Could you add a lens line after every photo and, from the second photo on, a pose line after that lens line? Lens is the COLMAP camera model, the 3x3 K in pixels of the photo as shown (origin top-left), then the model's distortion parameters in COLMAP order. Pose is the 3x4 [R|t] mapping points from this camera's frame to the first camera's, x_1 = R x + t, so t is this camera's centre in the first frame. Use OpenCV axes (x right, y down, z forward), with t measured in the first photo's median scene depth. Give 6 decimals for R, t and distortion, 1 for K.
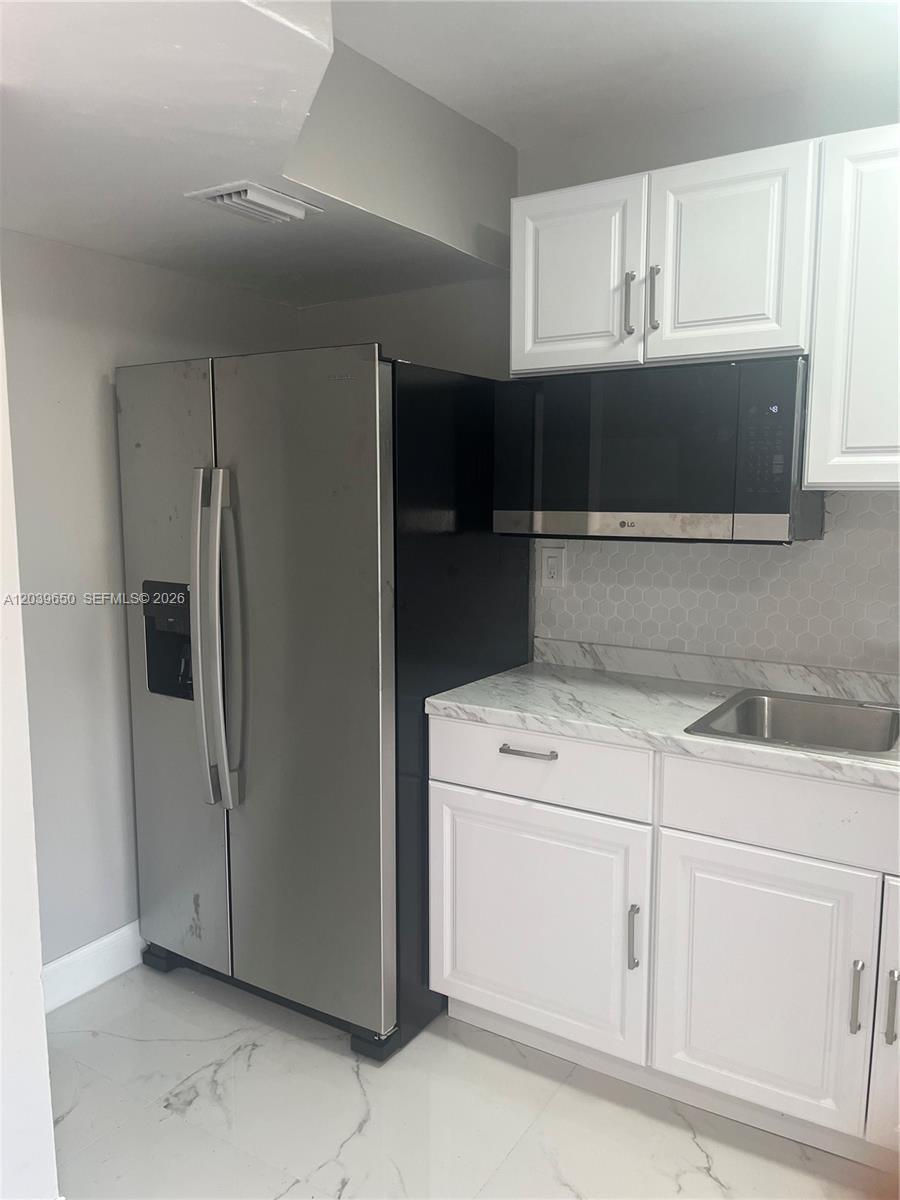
lens RADIAL K [[918.2, 0, 449.9], [0, 918.2, 606.1], [0, 0, 1]] dist [0.057837, -0.074909]
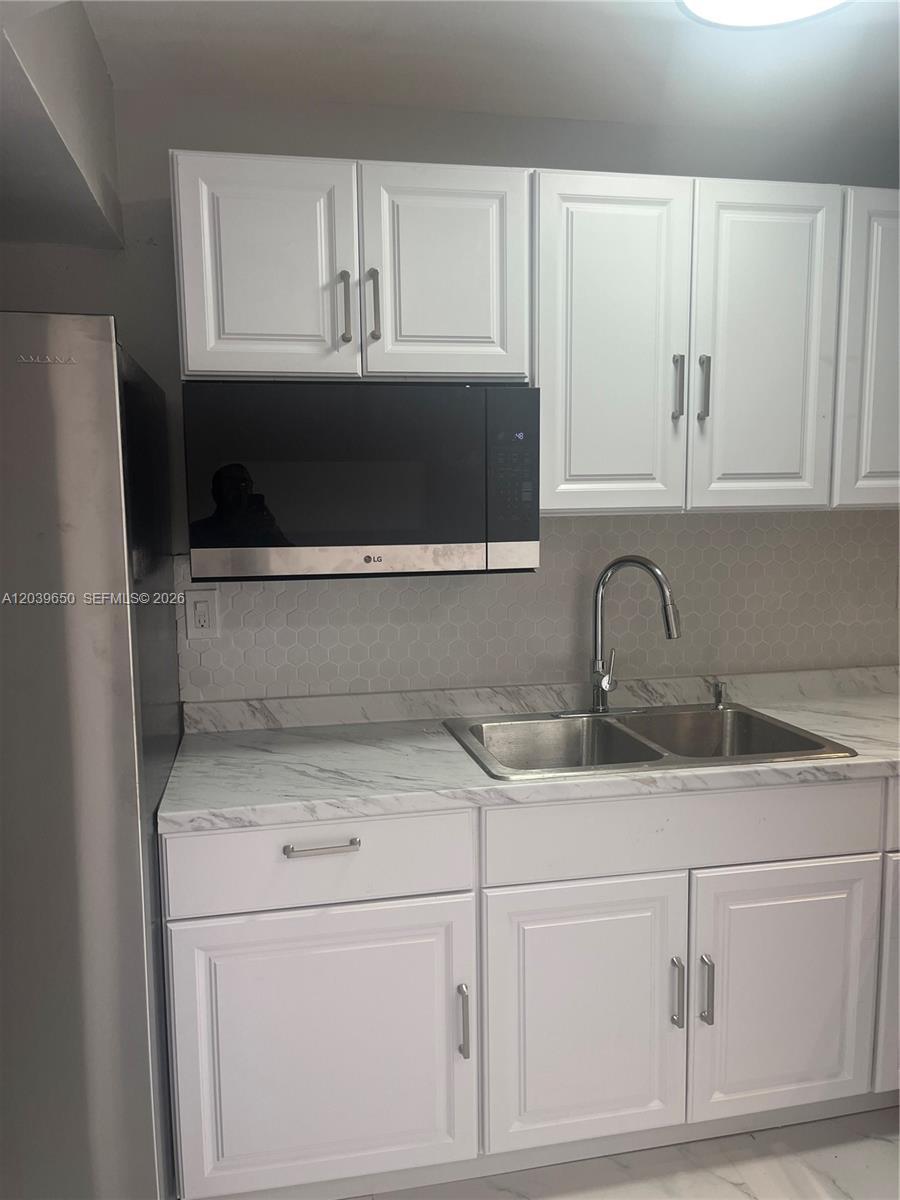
lens RADIAL K [[918.2, 0, 434.1], [0, 918.2, 604.3], [0, 0, 1]] dist [0.057837, -0.074909]
pose [[0.721566, -0.091526, 0.686269, -0.378655], [0.102995, 0.994384, 0.024327, -0.062823], [-0.684641, 0.053129, 0.726941, 0.334084]]
